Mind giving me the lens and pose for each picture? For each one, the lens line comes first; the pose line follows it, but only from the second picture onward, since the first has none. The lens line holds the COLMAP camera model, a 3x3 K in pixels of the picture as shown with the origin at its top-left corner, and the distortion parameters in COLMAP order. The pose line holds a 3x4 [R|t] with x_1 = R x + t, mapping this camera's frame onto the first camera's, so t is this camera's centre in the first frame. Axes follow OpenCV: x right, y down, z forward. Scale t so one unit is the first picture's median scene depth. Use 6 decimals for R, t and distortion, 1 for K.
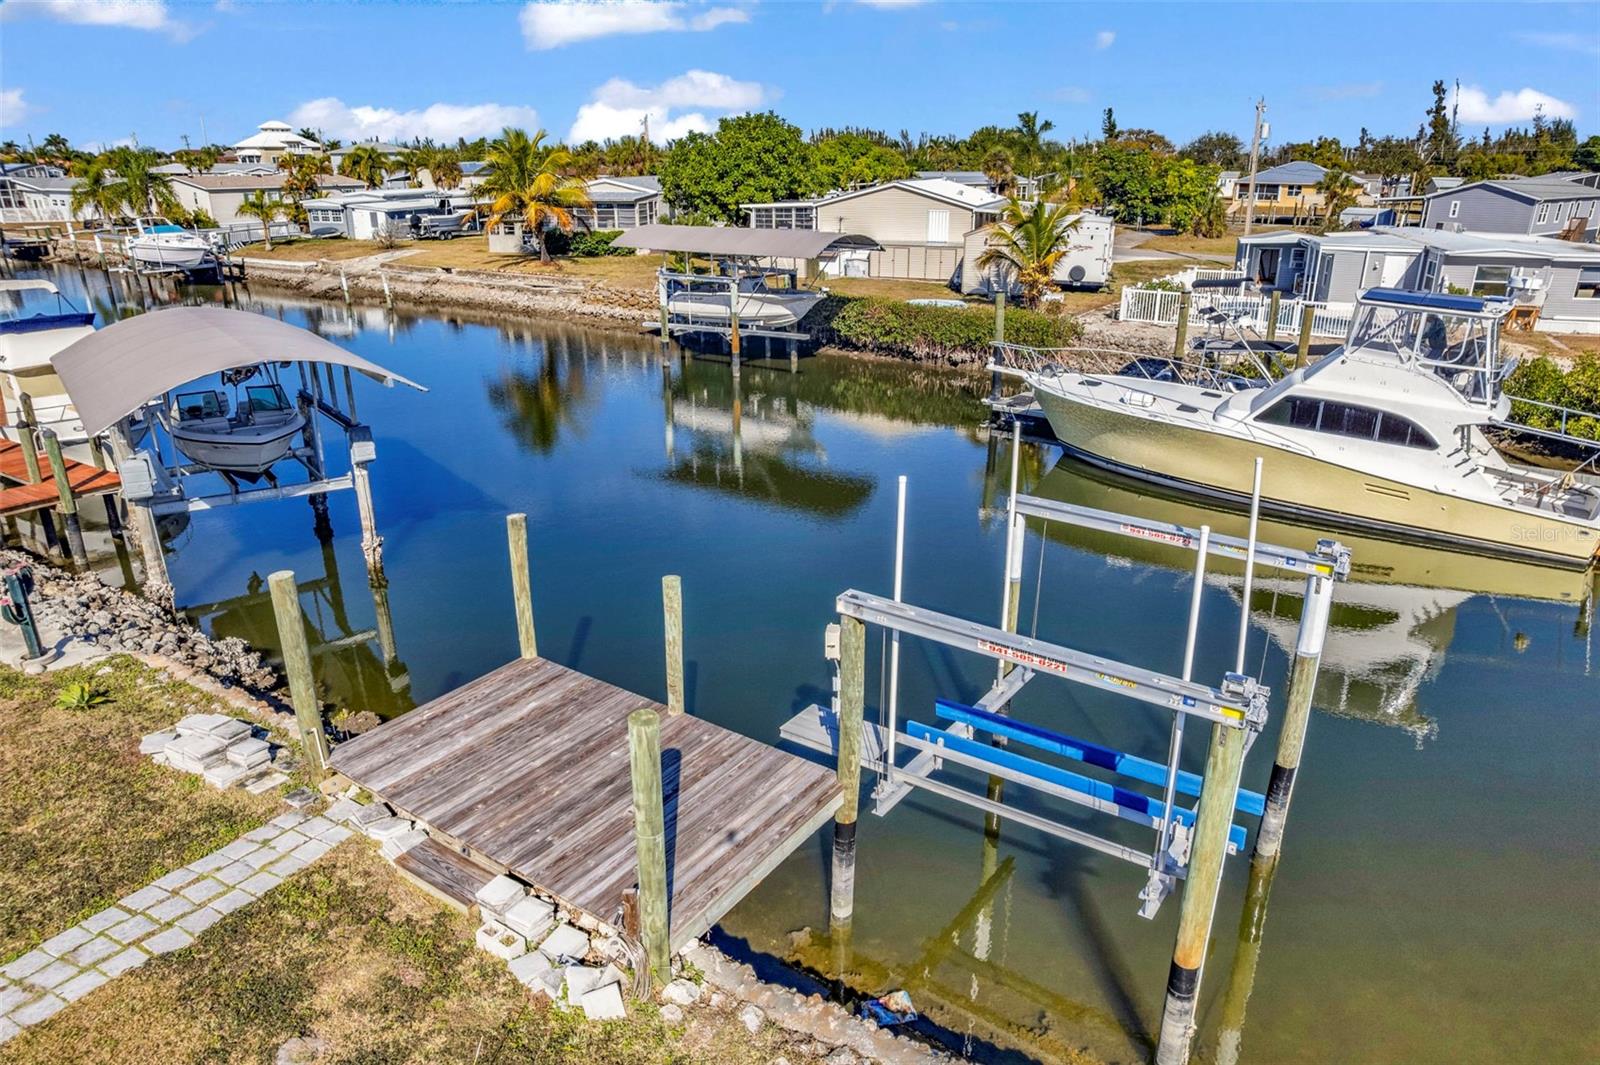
lens RADIAL K [[1027.0, 0, 811.3], [0, 1027.0, 546.6], [0, 0, 1]] dist [-0.074557, 0.064246]
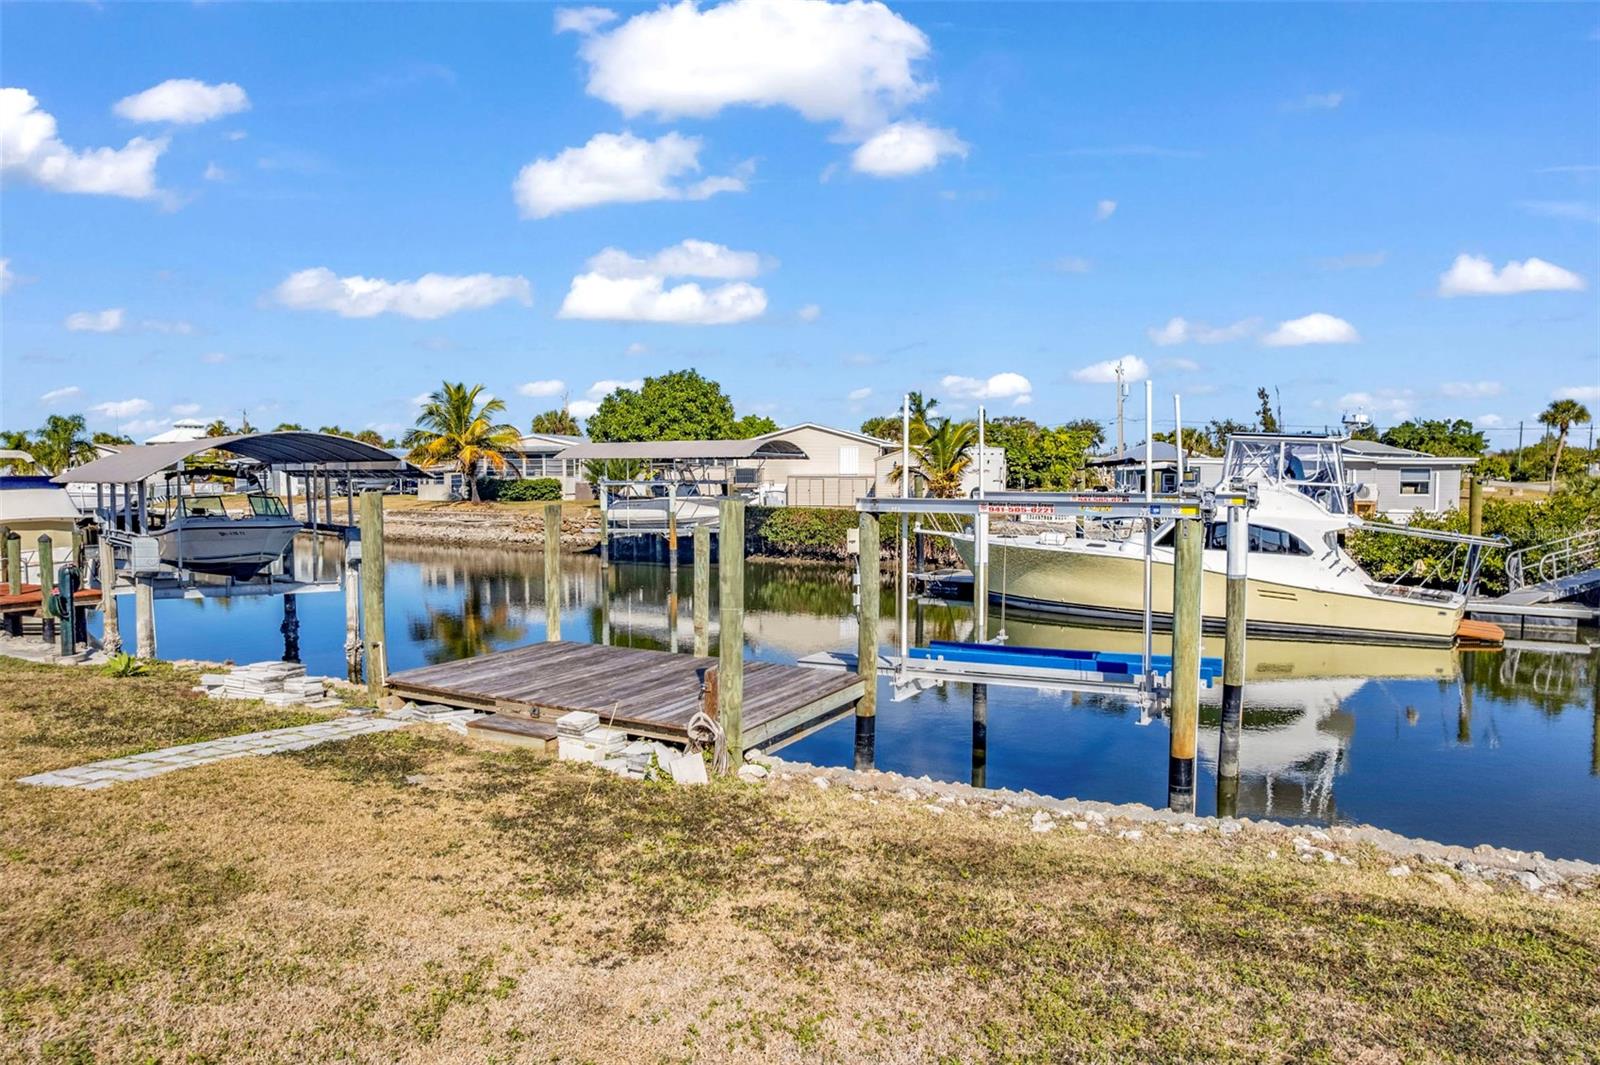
lens RADIAL K [[1027.0, 0, 811.3], [0, 1027.0, 546.6], [0, 0, 1]] dist [-0.074557, 0.064246]
pose [[0.994838, -0.011493, 0.100825, -0.036539], [0.039544, 0.958932, -0.280866, 0.107658], [-0.093456, 0.283403, 0.954436, -0.031497]]
